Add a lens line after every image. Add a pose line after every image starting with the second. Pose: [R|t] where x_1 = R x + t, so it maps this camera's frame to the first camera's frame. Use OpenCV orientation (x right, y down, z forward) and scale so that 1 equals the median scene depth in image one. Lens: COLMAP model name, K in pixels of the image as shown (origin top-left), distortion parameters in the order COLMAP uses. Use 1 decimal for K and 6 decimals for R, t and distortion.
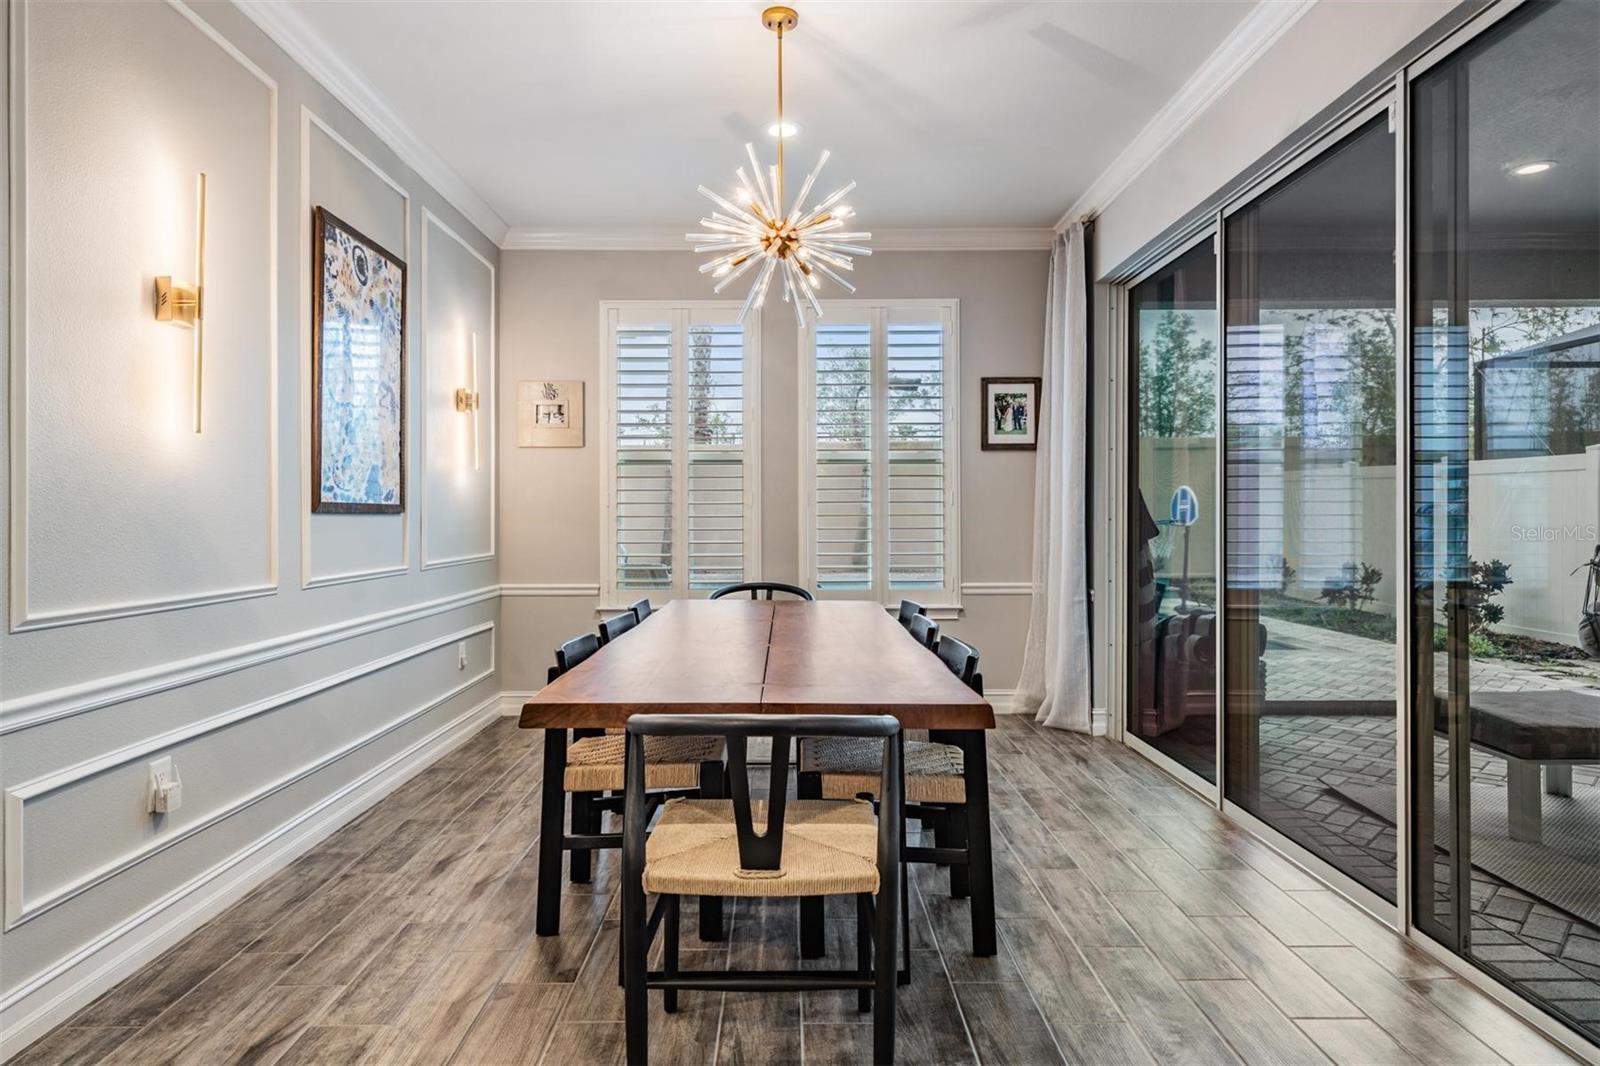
lens RADIAL K [[950.1, 0, 795.9], [0, 950.1, 516.3], [0, 0, 1]] dist [0.002608, -0.001292]
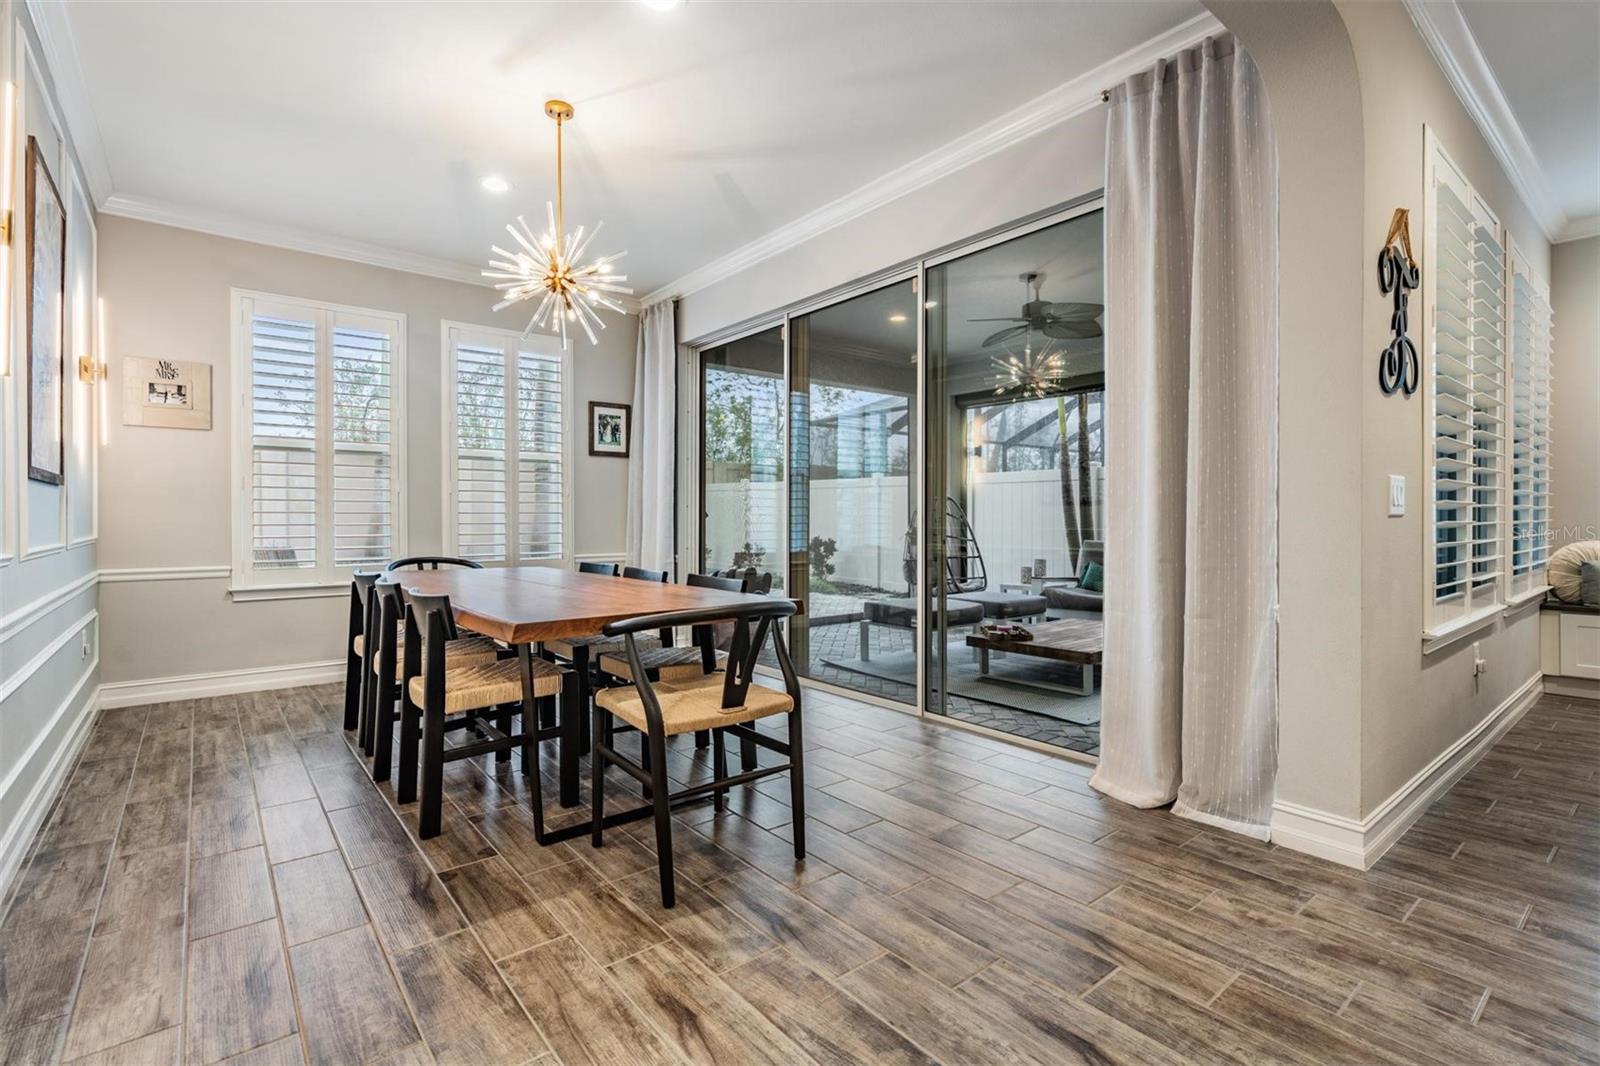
lens RADIAL K [[736.6, 0, 799.5], [0, 736.6, 526.1], [0, 0, 1]] dist [0.000654, -0.000246]
pose [[0.780865, -0.005005, 0.624679, -0.247566], [-0.000144, 0.999966, 0.008192, 0.024377], [-0.624699, -0.006486, 0.780839, 0.001196]]
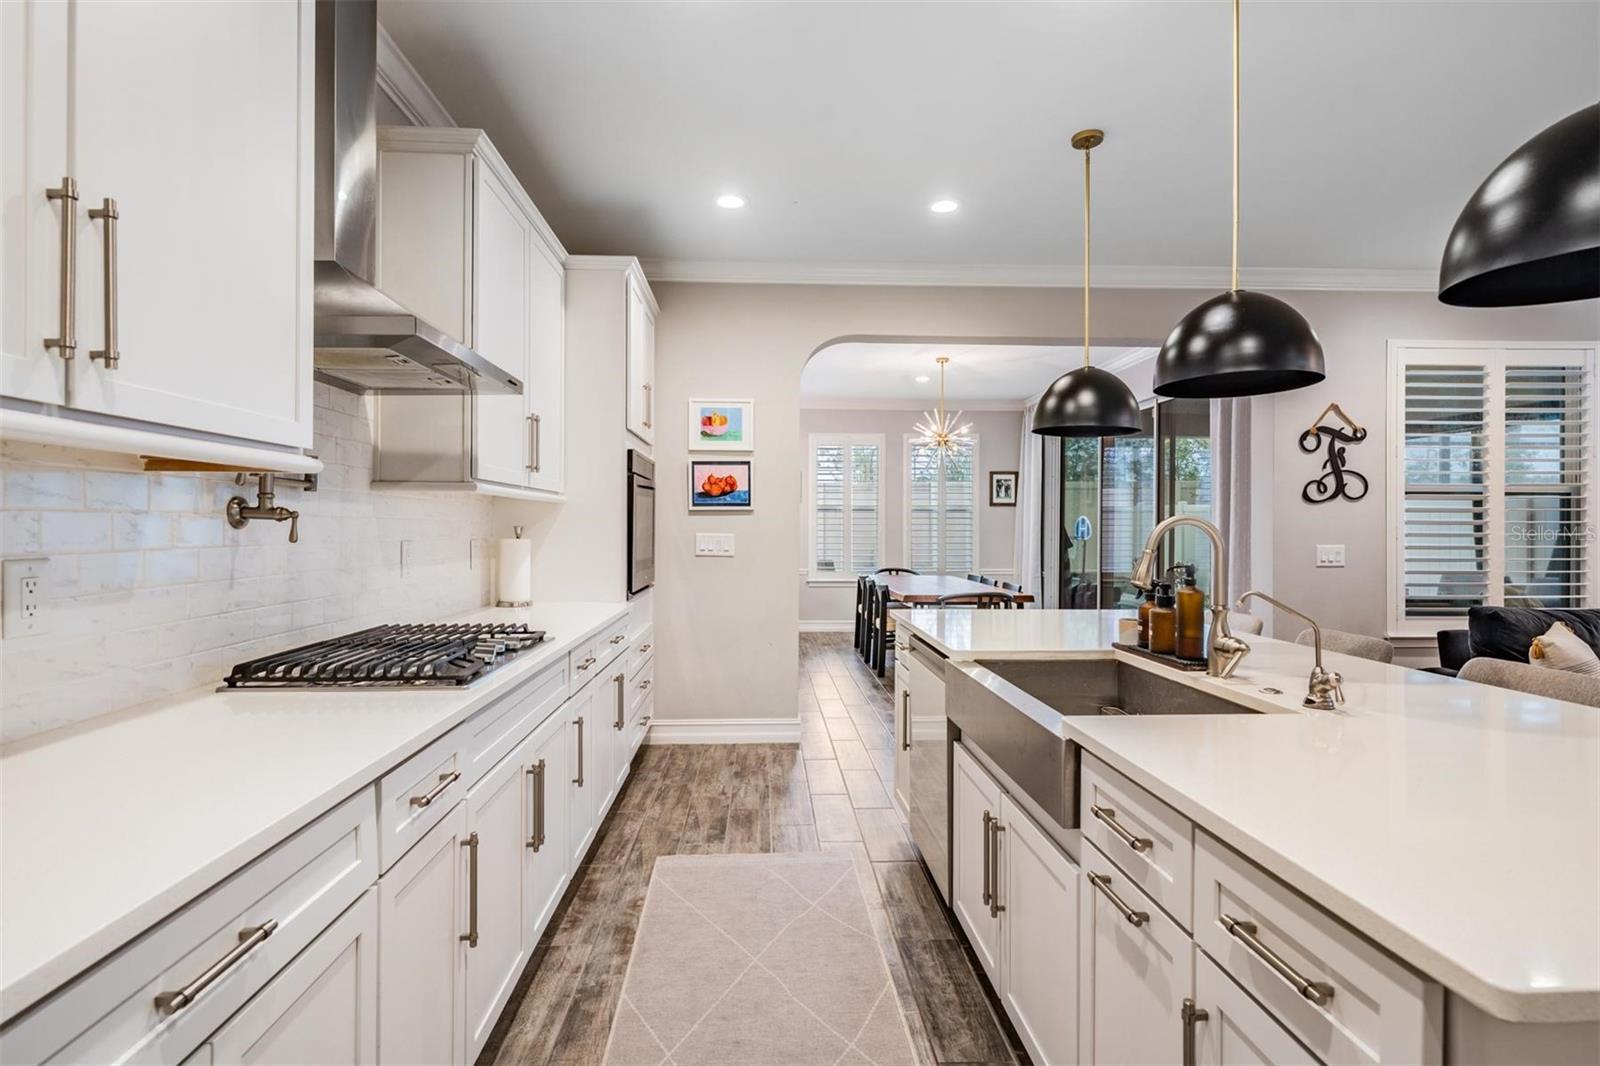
lens RADIAL K [[787.6, 0, 797.4], [0, 787.6, 529.7], [0, 0, 1]] dist [0.000752, -0.000442]
pose [[0.999104, 0.004786, 0.042053, -0.335119], [-0.004954, 0.999980, 0.003908, -0.024180], [-0.042033, -0.004113, 0.999108, -0.799565]]
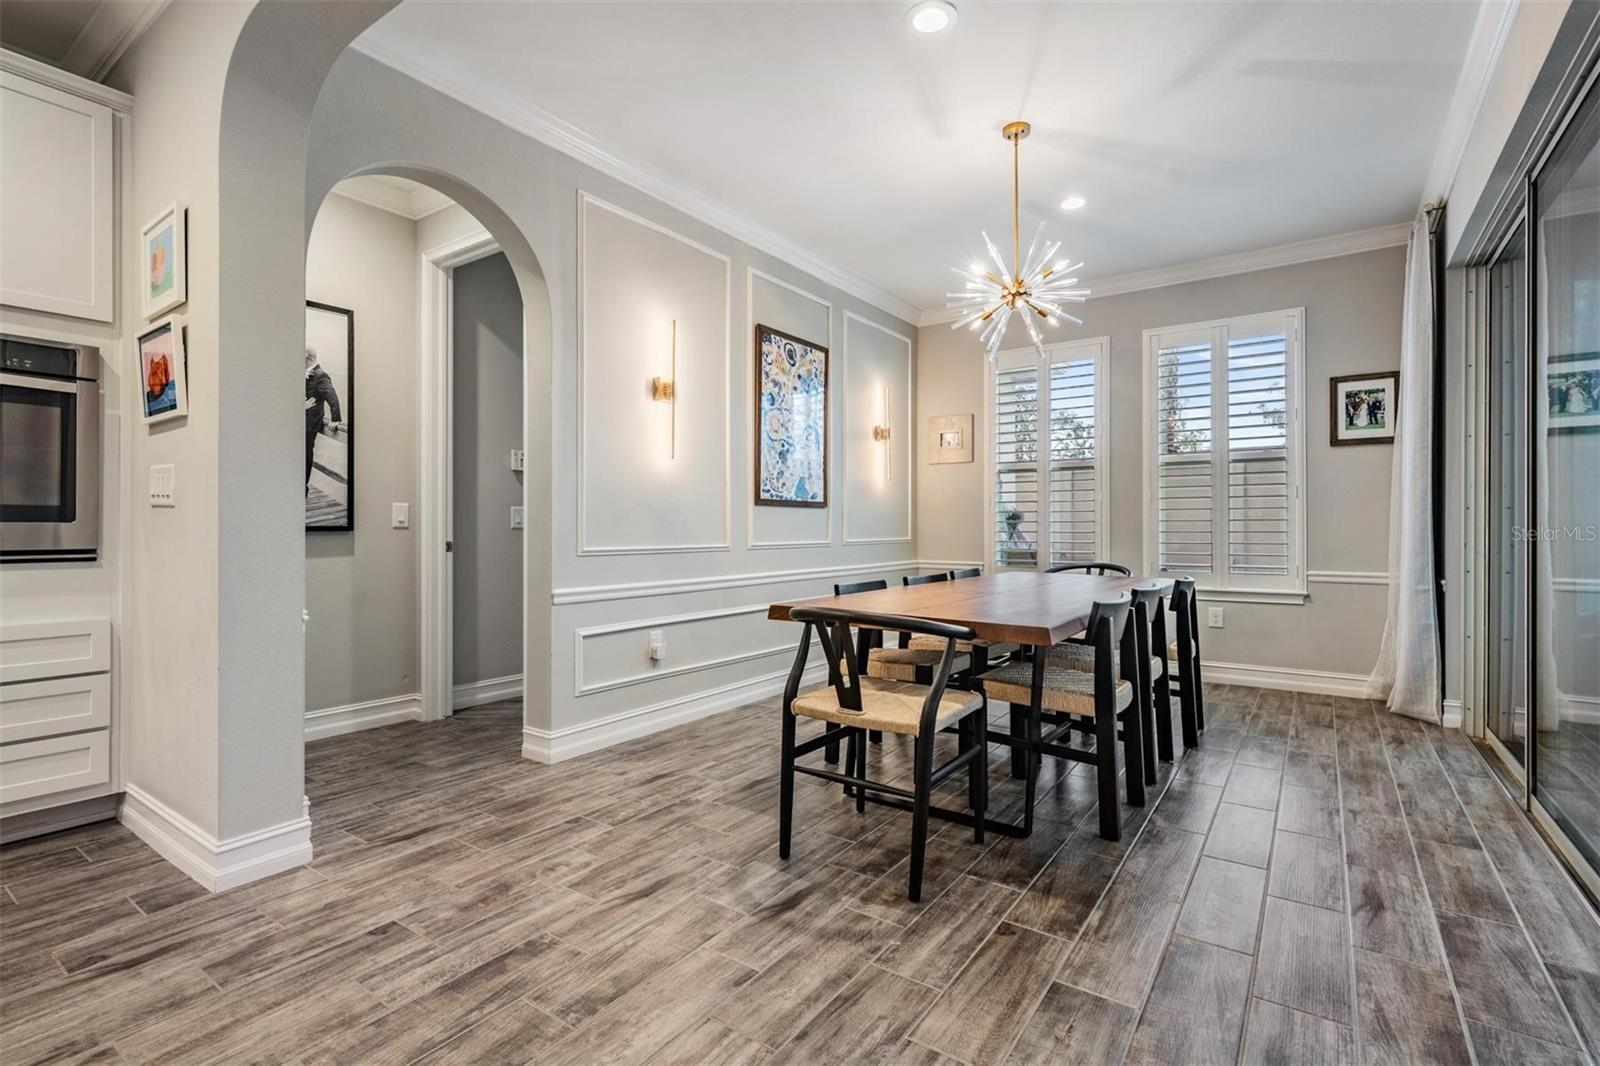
lens RADIAL K [[744.0, 0, 797.6], [0, 744.0, 527.7], [0, 0, 1]] dist [0.001325, -0.000346]
pose [[0.812102, 0.001986, -0.583512, 0.219193], [-0.001569, 0.999998, 0.001219, 0.023561], [0.583514, -0.000075, 0.812103, -0.022774]]
